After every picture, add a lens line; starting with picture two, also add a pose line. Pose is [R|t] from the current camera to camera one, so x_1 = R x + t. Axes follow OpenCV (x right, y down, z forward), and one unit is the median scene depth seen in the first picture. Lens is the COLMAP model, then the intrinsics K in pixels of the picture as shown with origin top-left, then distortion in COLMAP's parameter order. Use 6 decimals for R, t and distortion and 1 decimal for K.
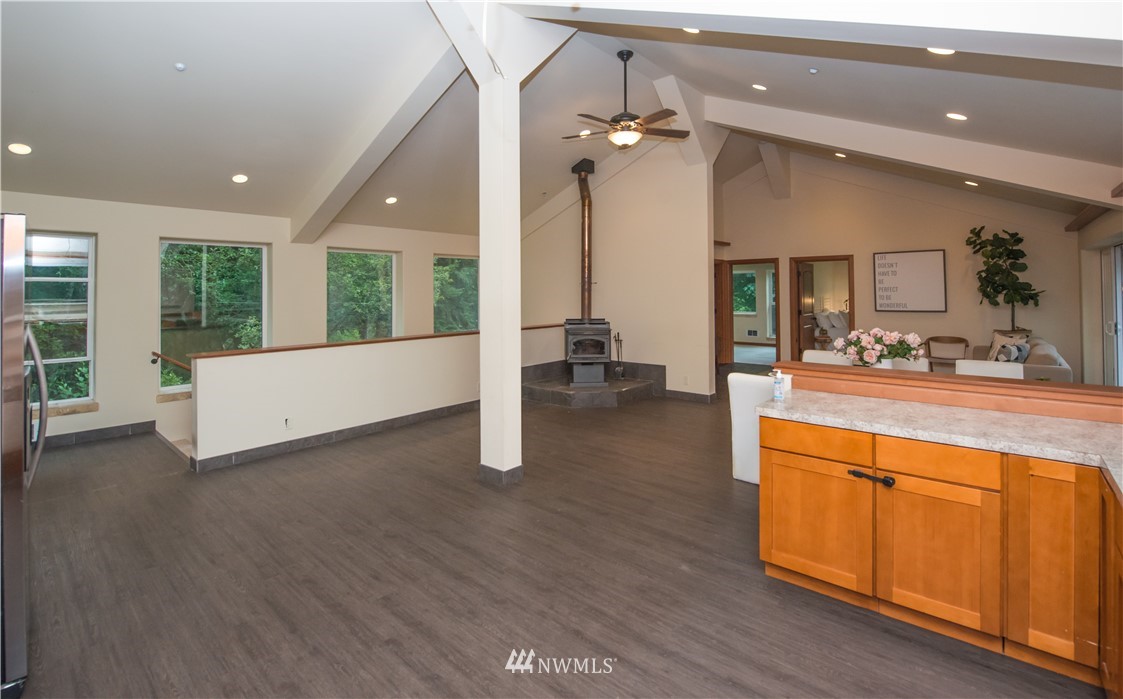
lens RADIAL K [[491.8, 0, 562.0], [0, 491.8, 311.8], [0, 0, 1]] dist [-0.015668, 0.000588]
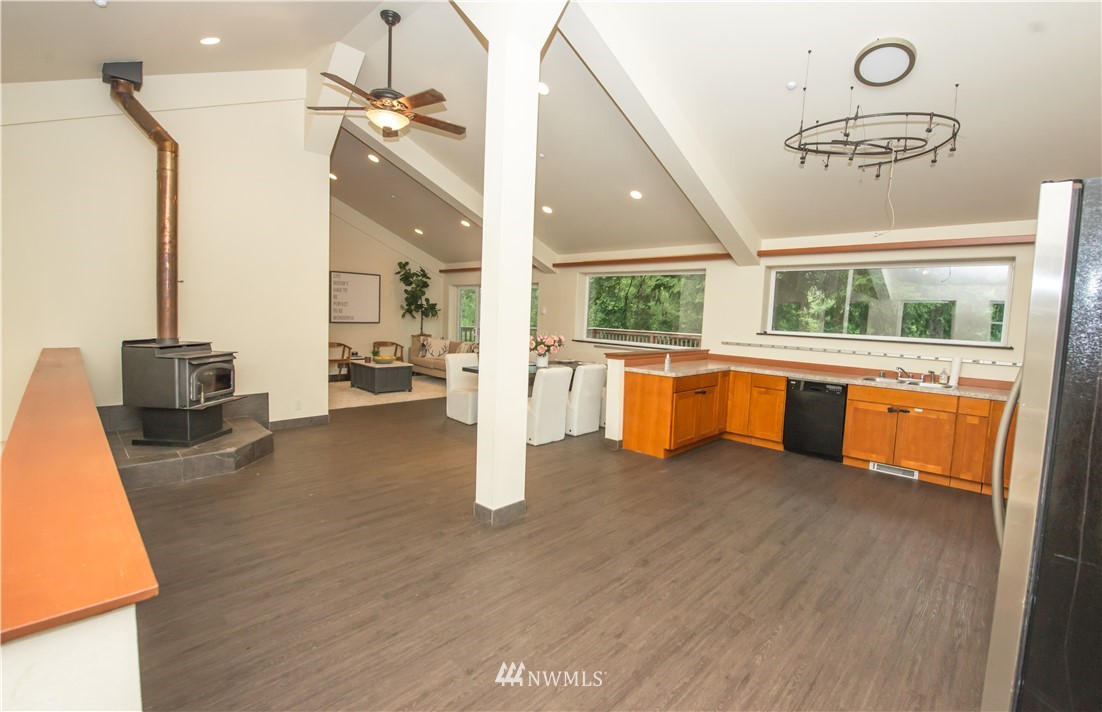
lens RADIAL K [[500.9, 0, 551.0], [0, 500.9, 356.0], [0, 0, 1]] dist [-0.001609, -0.000369]
pose [[0.040731, -0.075014, 0.996350, -1.250582], [0.006408, 0.997177, 0.074815, -0.018989], [-0.999150, 0.003337, 0.041097, 1.095302]]
